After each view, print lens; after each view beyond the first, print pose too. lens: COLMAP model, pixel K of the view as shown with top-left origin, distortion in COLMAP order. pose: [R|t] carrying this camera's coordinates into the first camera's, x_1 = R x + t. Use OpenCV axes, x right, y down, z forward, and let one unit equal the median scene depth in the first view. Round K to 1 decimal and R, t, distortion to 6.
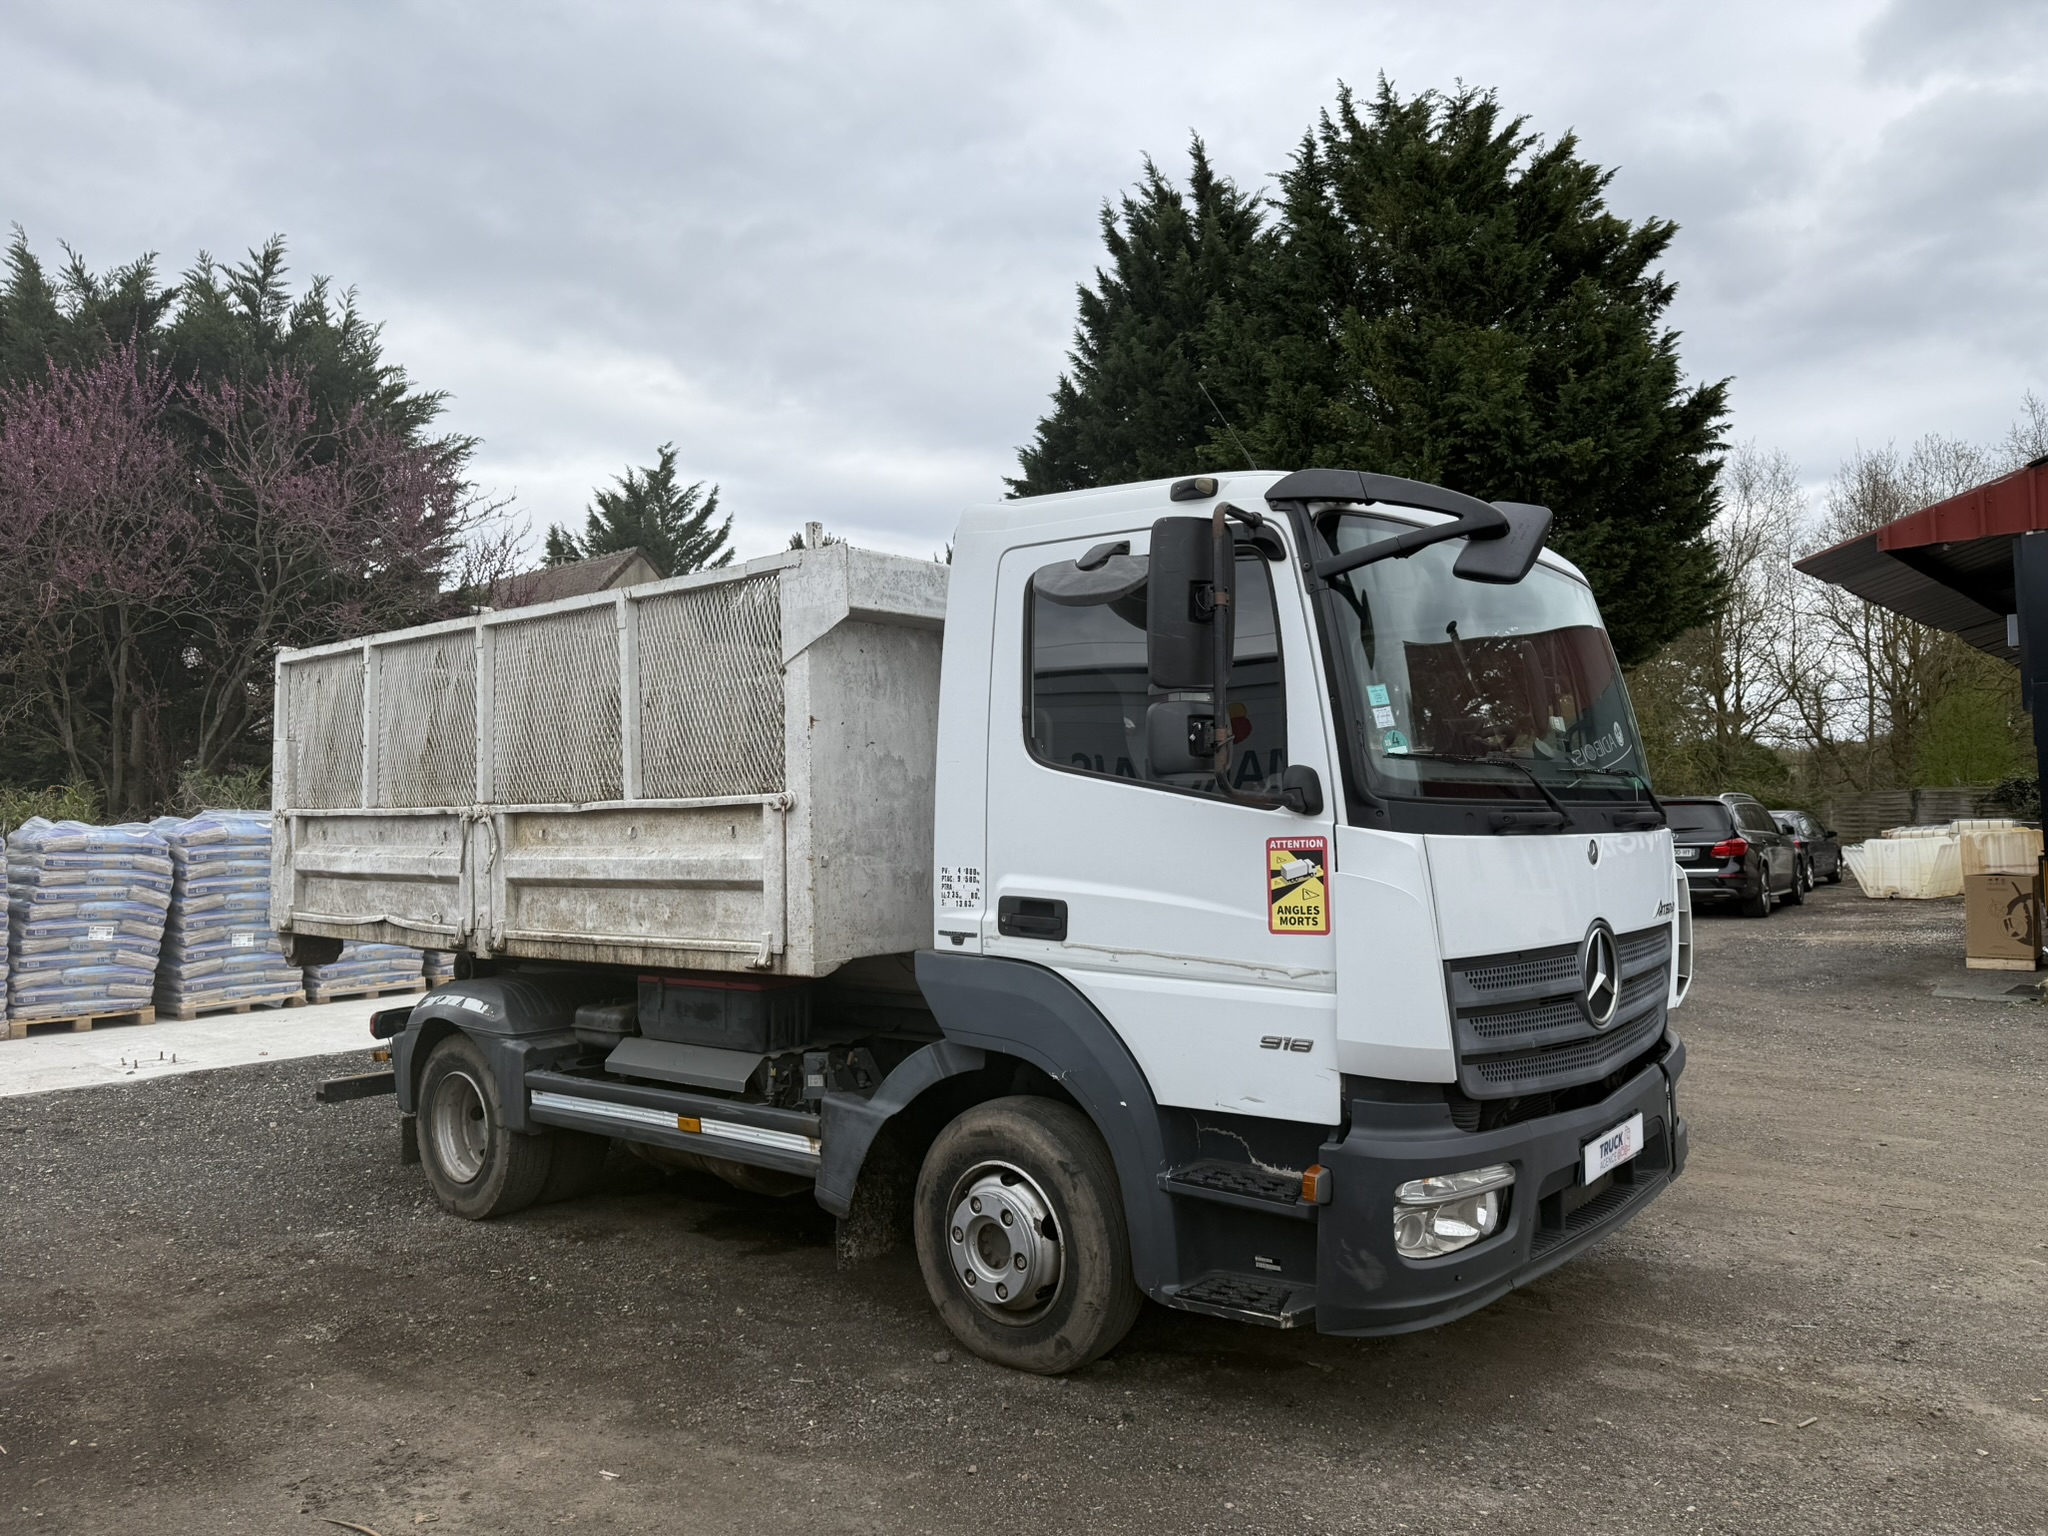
lens RADIAL K [[1441.0, 0, 1042.8], [0, 1441.0, 755.1], [0, 0, 1]] dist [0.039026, -0.047413]
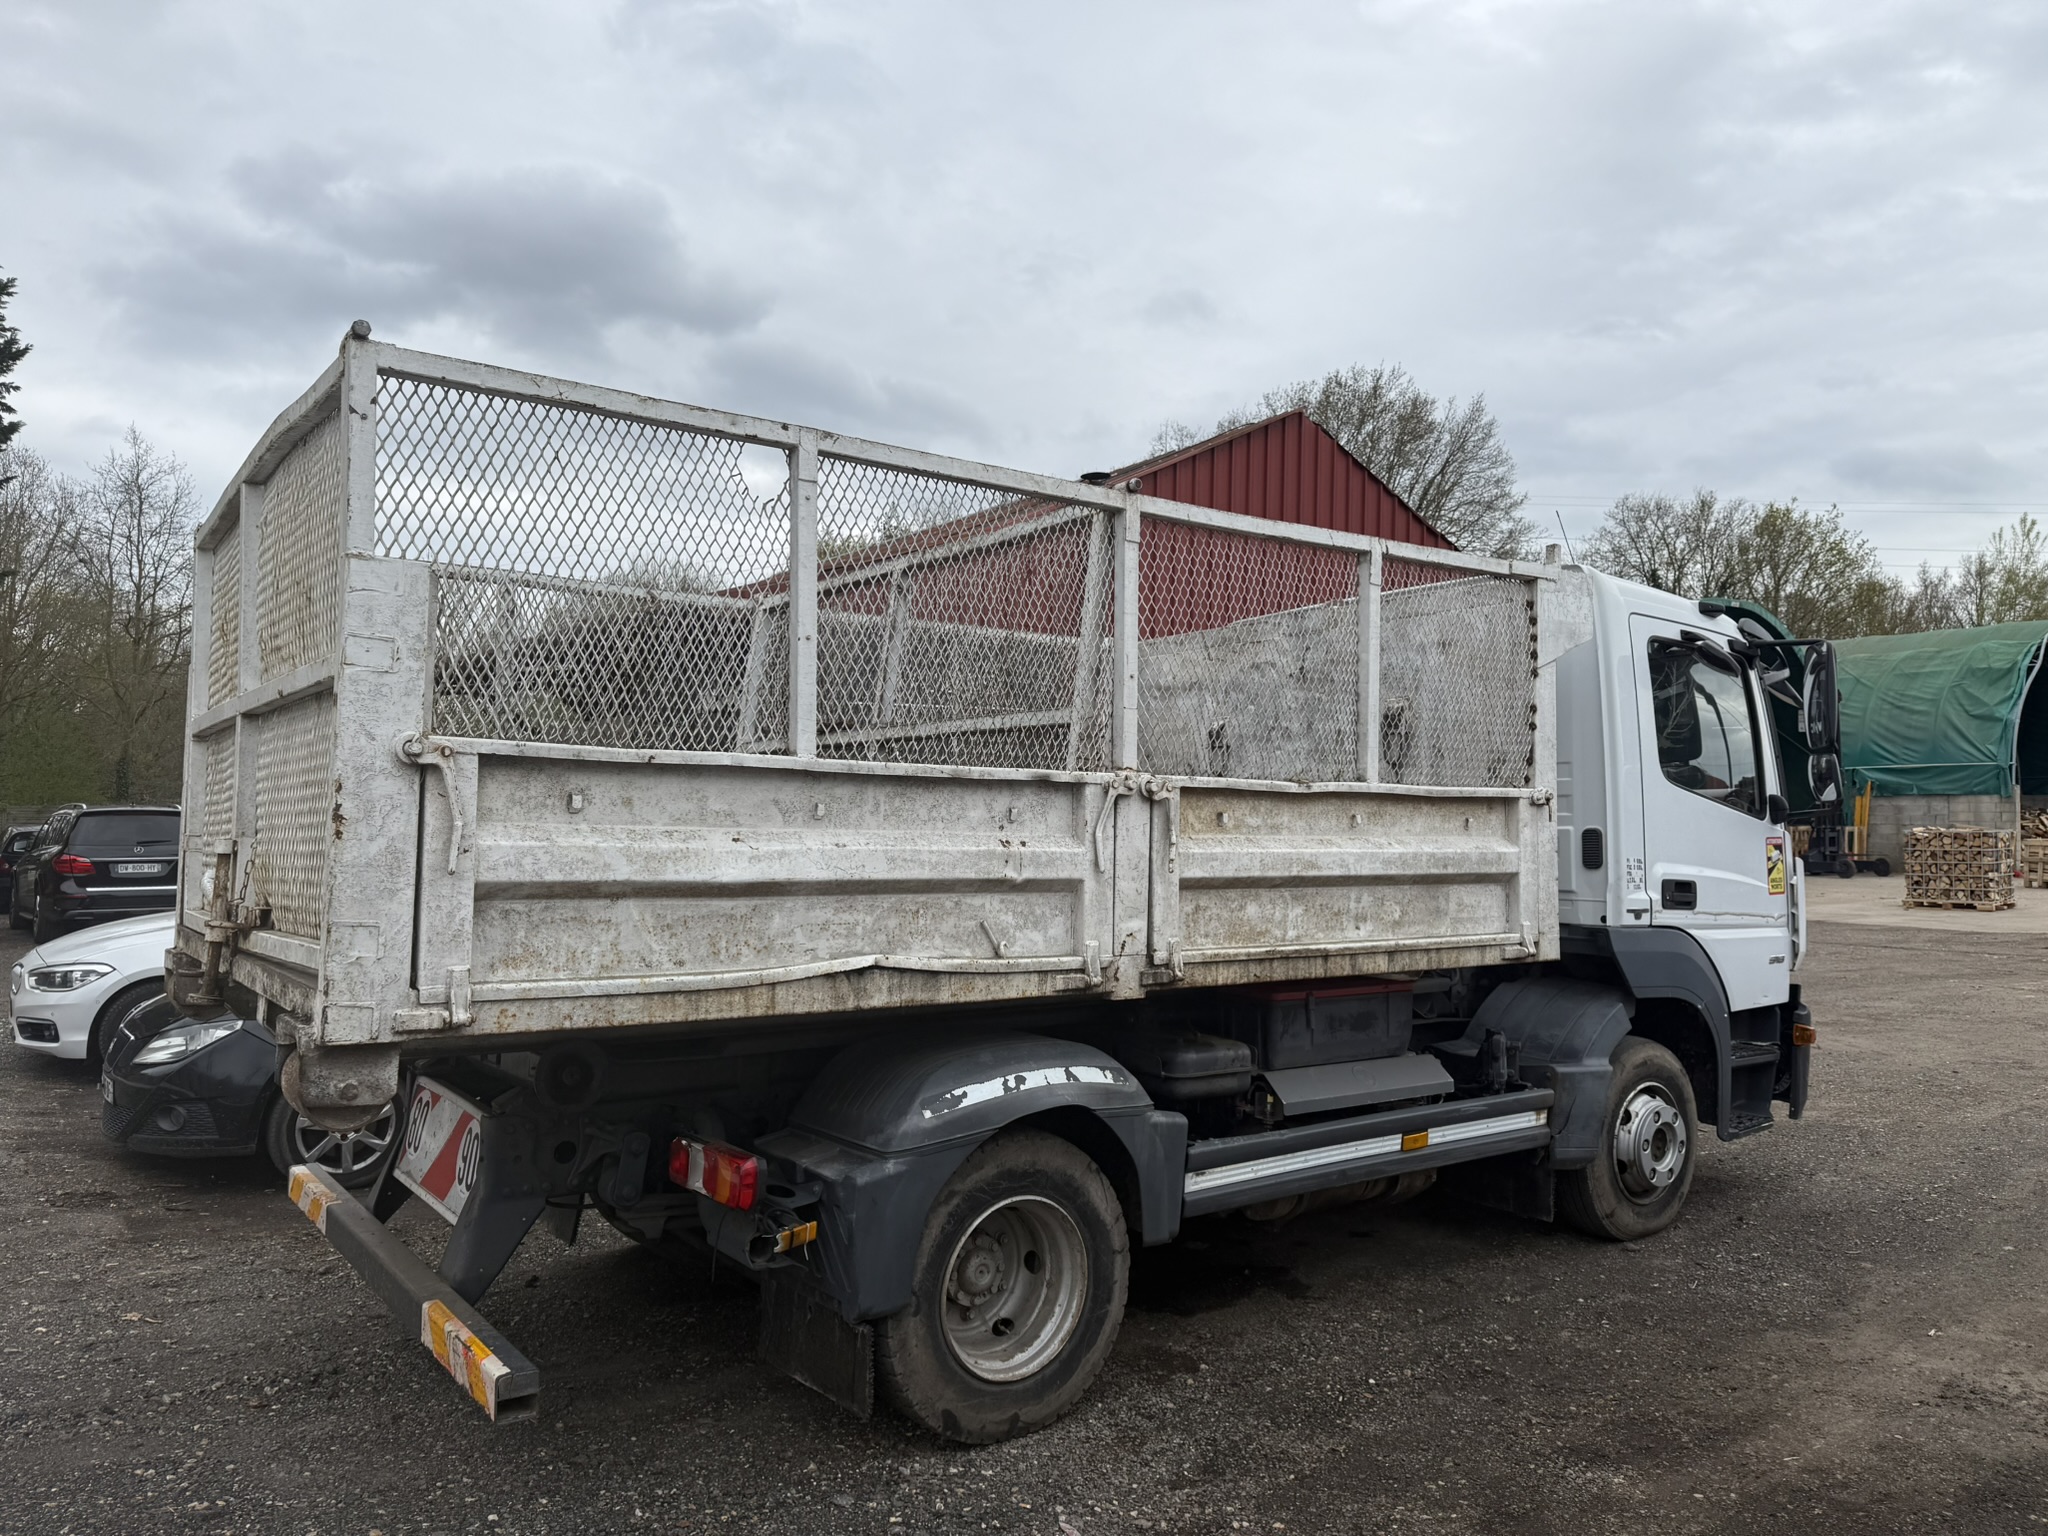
lens RADIAL K [[1441.0, 0, 1018.6], [0, 1441.0, 770.9], [0, 0, 1]] dist [0.039026, -0.047413]
pose [[0.244982, 0.062531, 0.967509, -1.183562], [-0.058294, 0.997063, -0.049681, 0.080107], [-0.967774, -0.044229, 0.247907, 1.004966]]
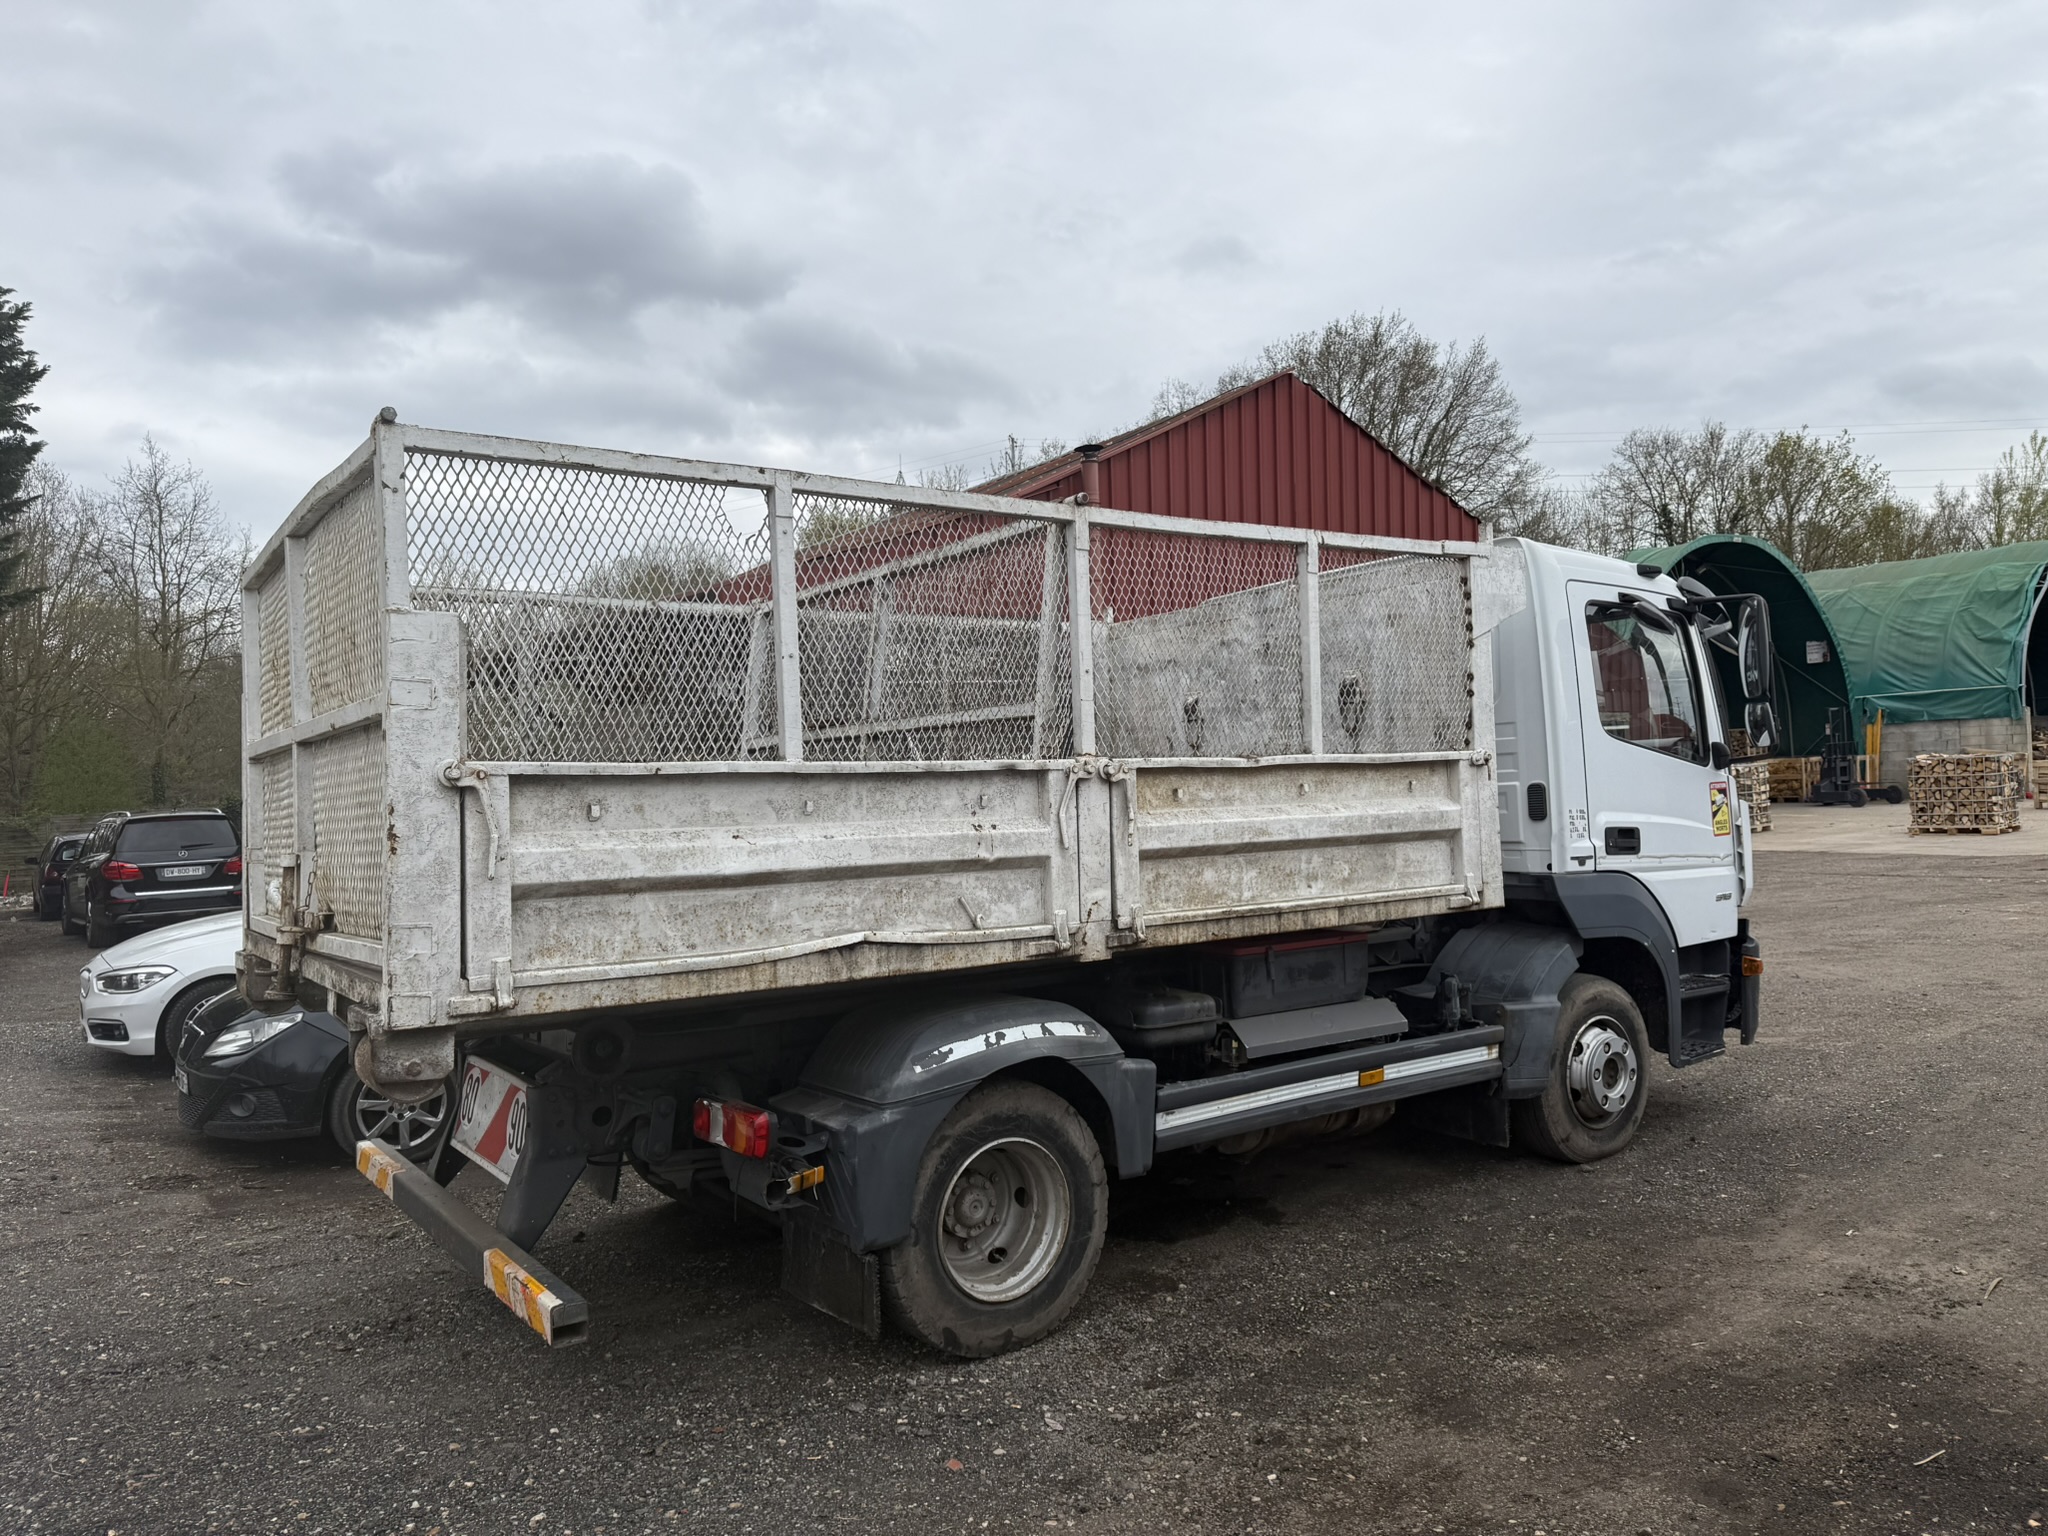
lens RADIAL K [[1441.0, 0, 1013.7], [0, 1441.0, 763.9], [0, 0, 1]] dist [0.039026, -0.047413]
pose [[0.264490, 0.031211, 0.963883, -1.260289], [-0.014284, 0.999493, -0.028445, 0.068080], [-0.964283, -0.006245, 0.264801, 0.955117]]
